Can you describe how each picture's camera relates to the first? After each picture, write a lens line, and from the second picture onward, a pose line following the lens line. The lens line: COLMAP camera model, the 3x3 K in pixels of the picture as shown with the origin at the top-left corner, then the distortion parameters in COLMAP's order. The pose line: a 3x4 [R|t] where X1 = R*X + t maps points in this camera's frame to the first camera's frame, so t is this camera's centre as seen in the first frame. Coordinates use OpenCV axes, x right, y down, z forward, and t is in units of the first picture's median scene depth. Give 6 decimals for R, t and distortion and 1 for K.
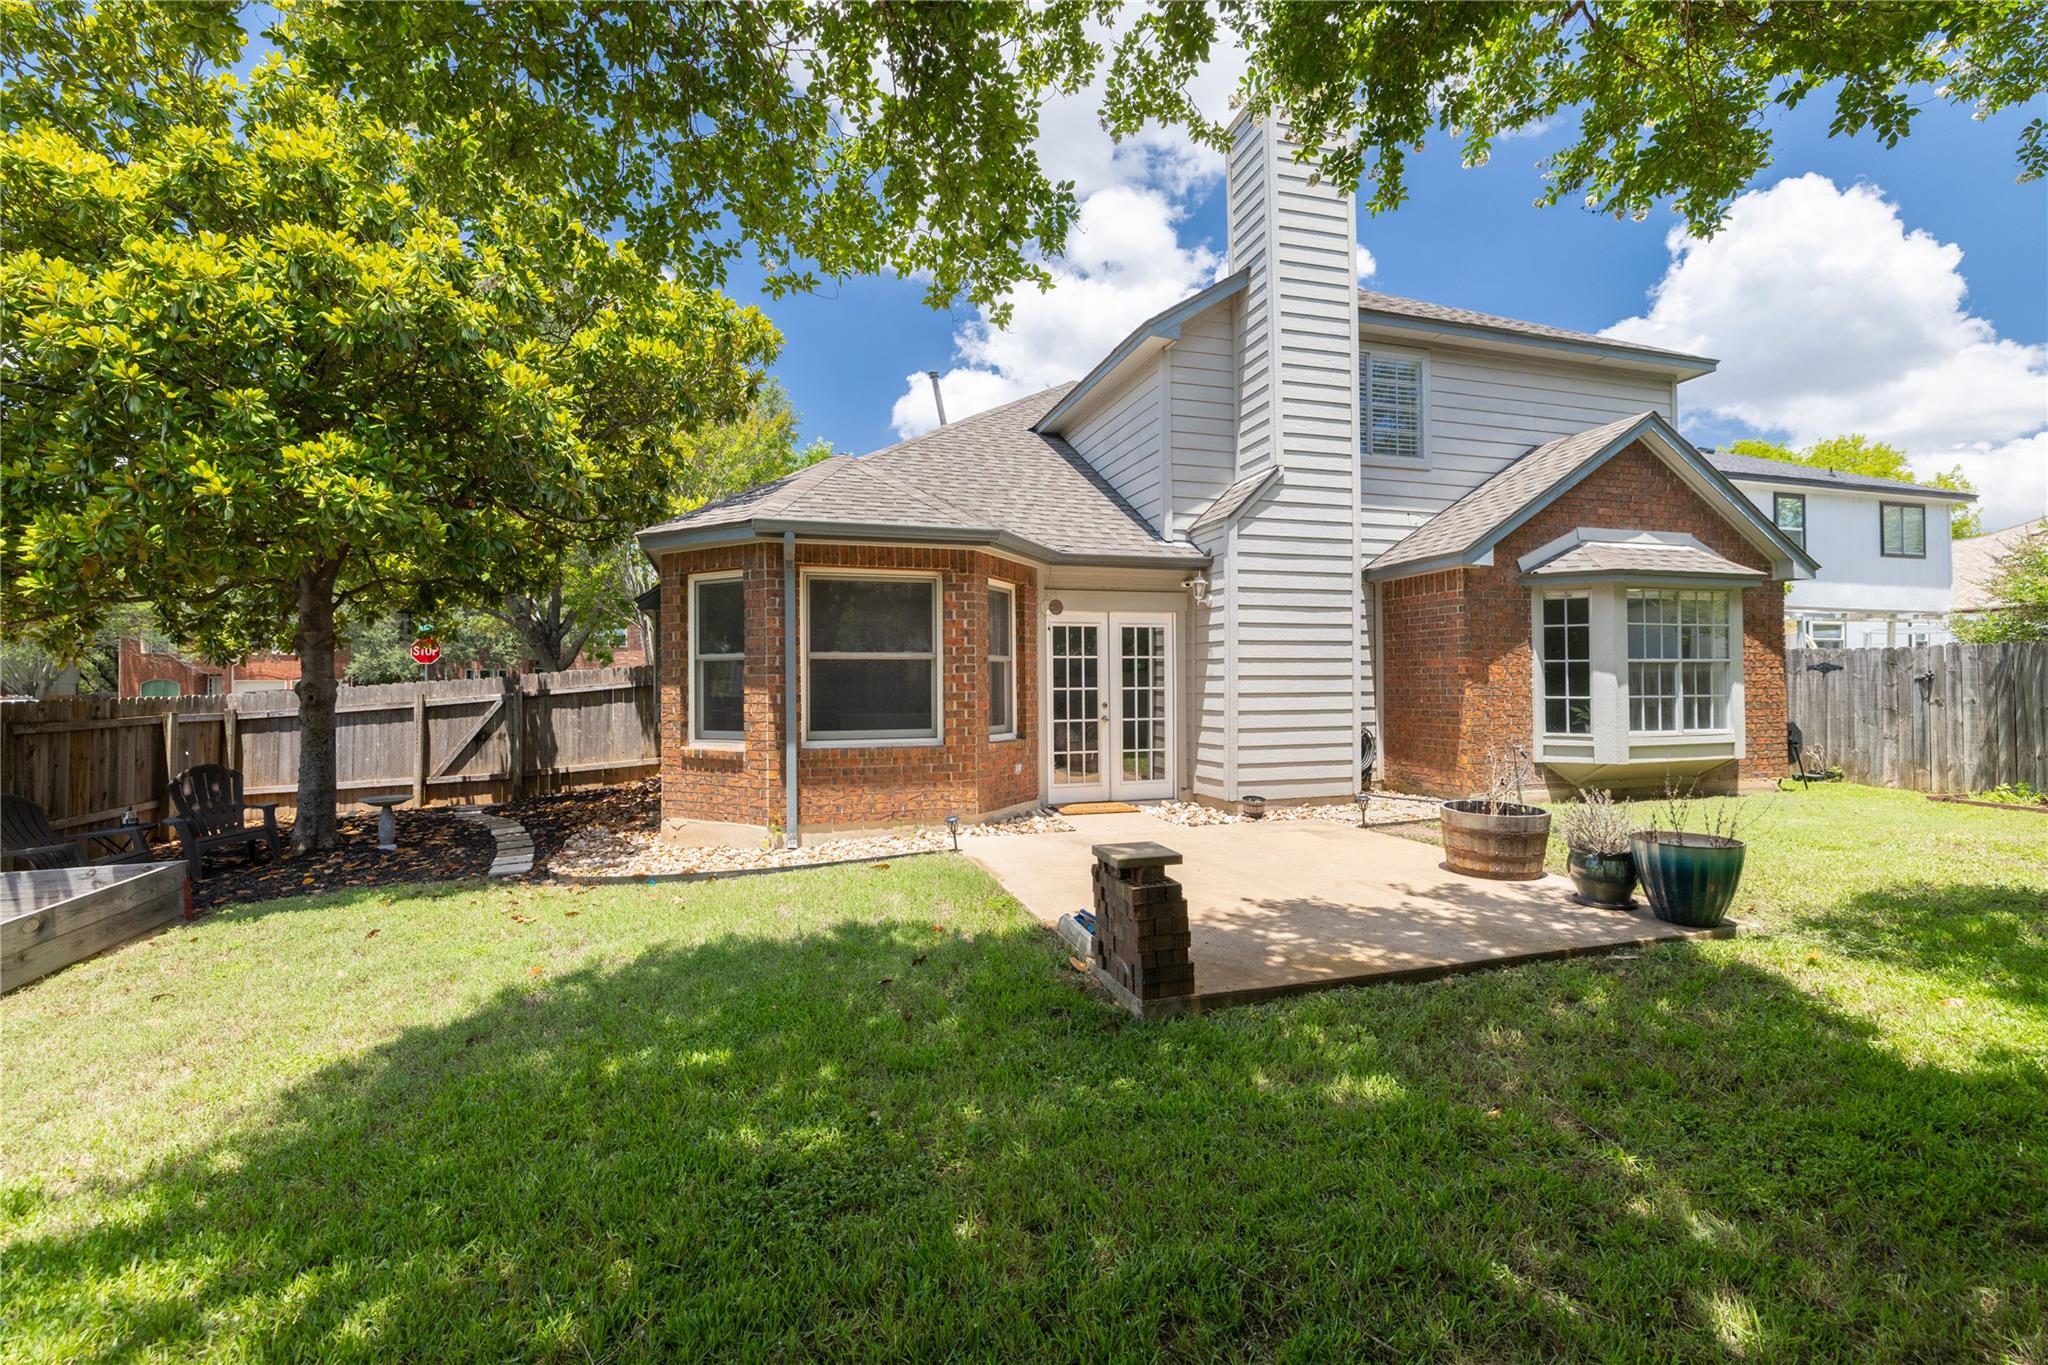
lens RADIAL K [[856.2, 0, 1005.0], [0, 856.2, 676.0], [0, 0, 1]] dist [0.000944, -0.000167]
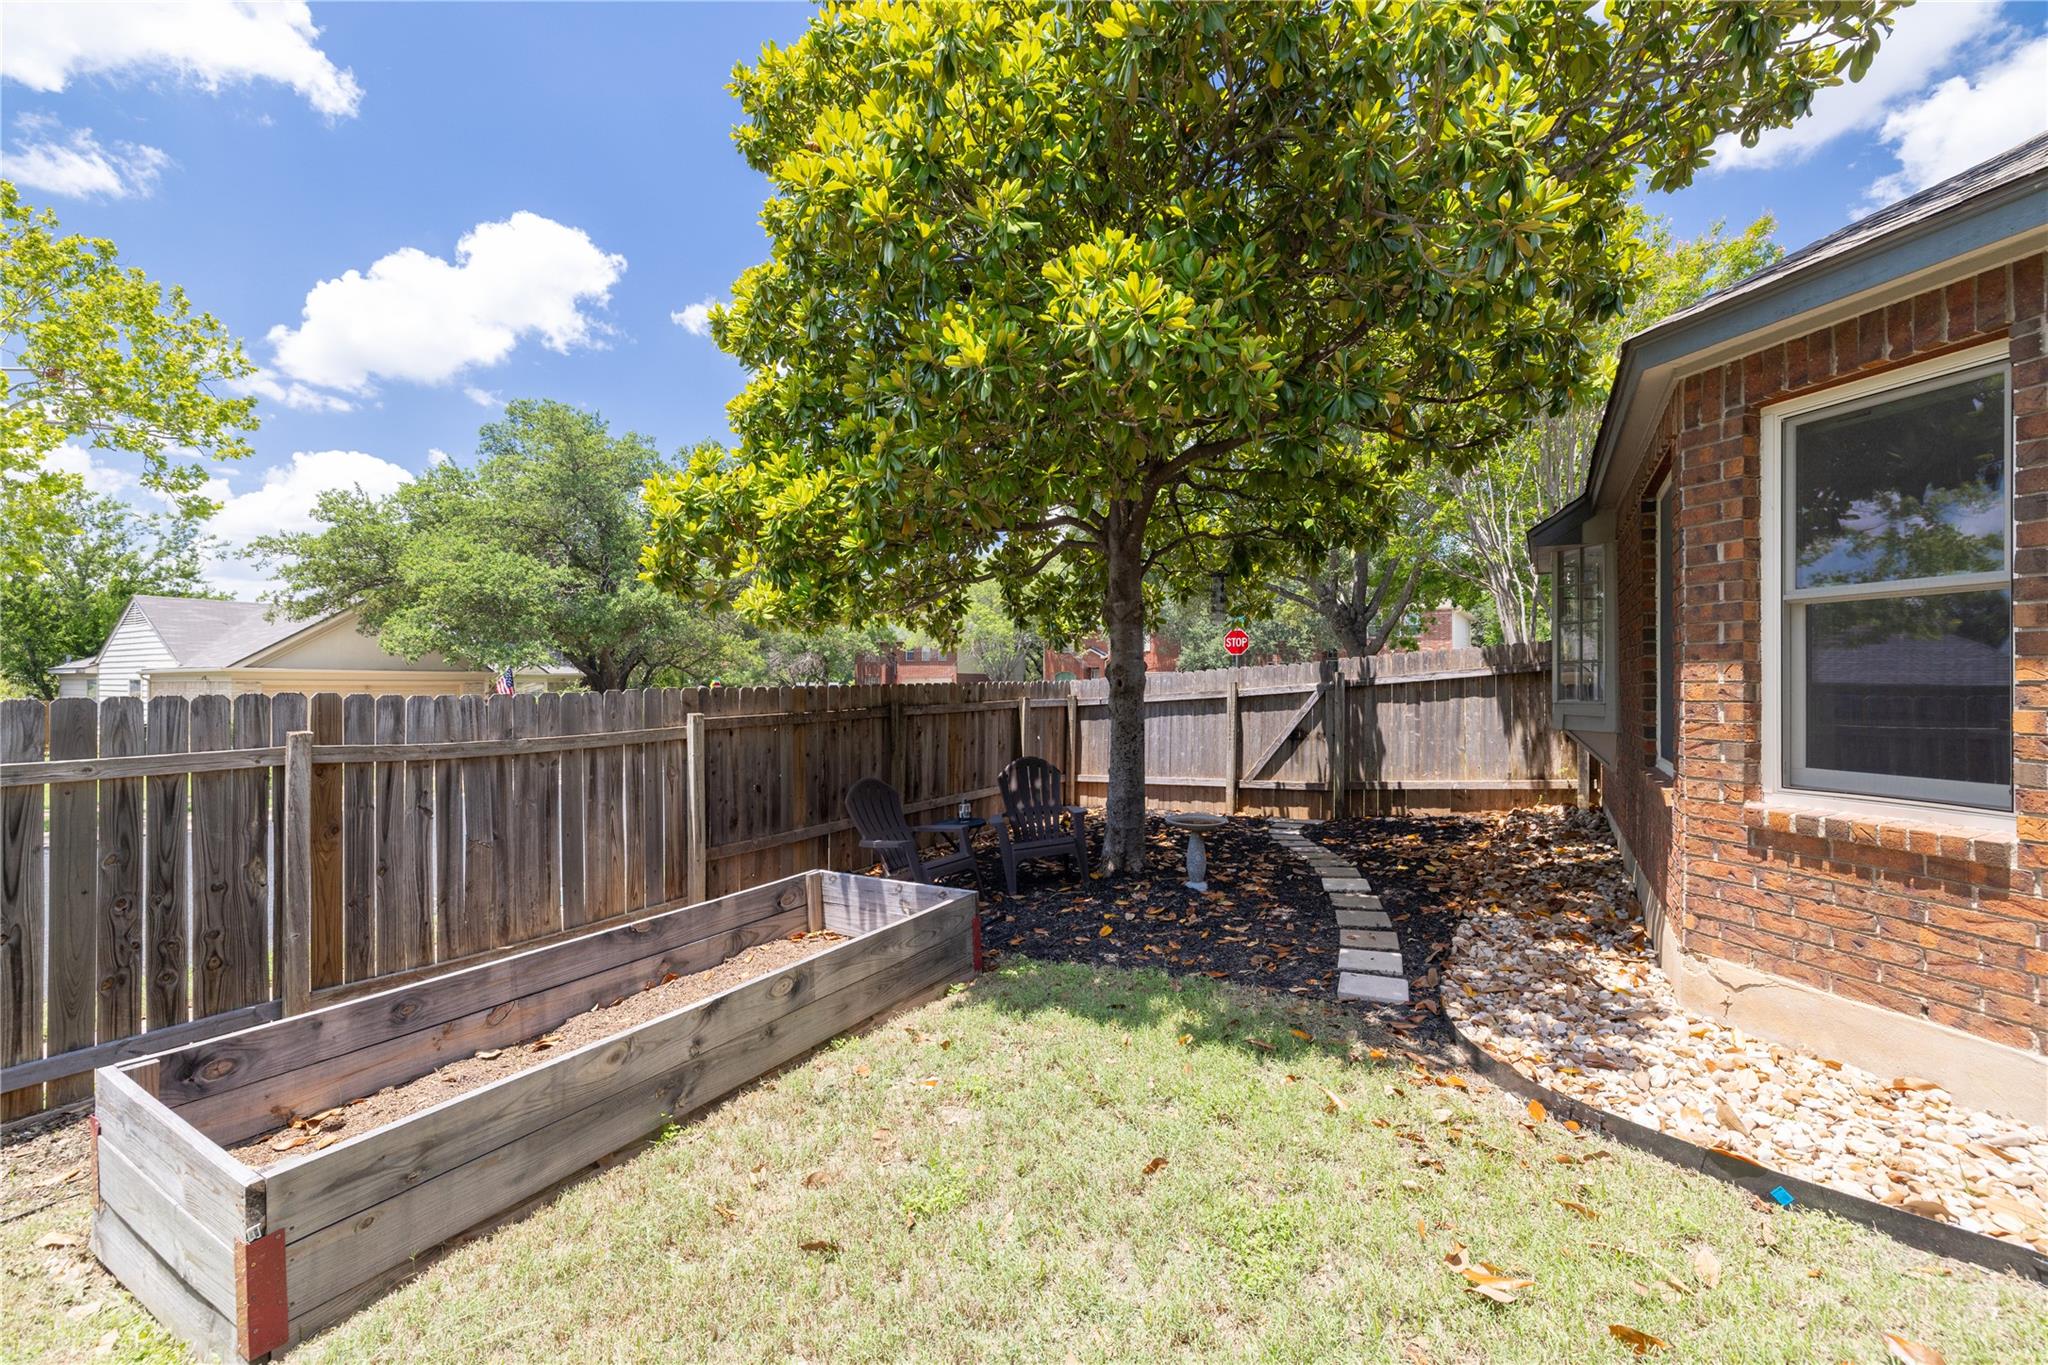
lens RADIAL K [[856.2, 0, 1022.7], [0, 856.2, 679.4], [0, 0, 1]] dist [0.000944, -0.000167]
pose [[0.669597, 0.006263, -0.742698, -0.218638], [0.002059, 0.999945, 0.010289, 0.010831], [0.742722, -0.008419, 0.669547, 0.315793]]
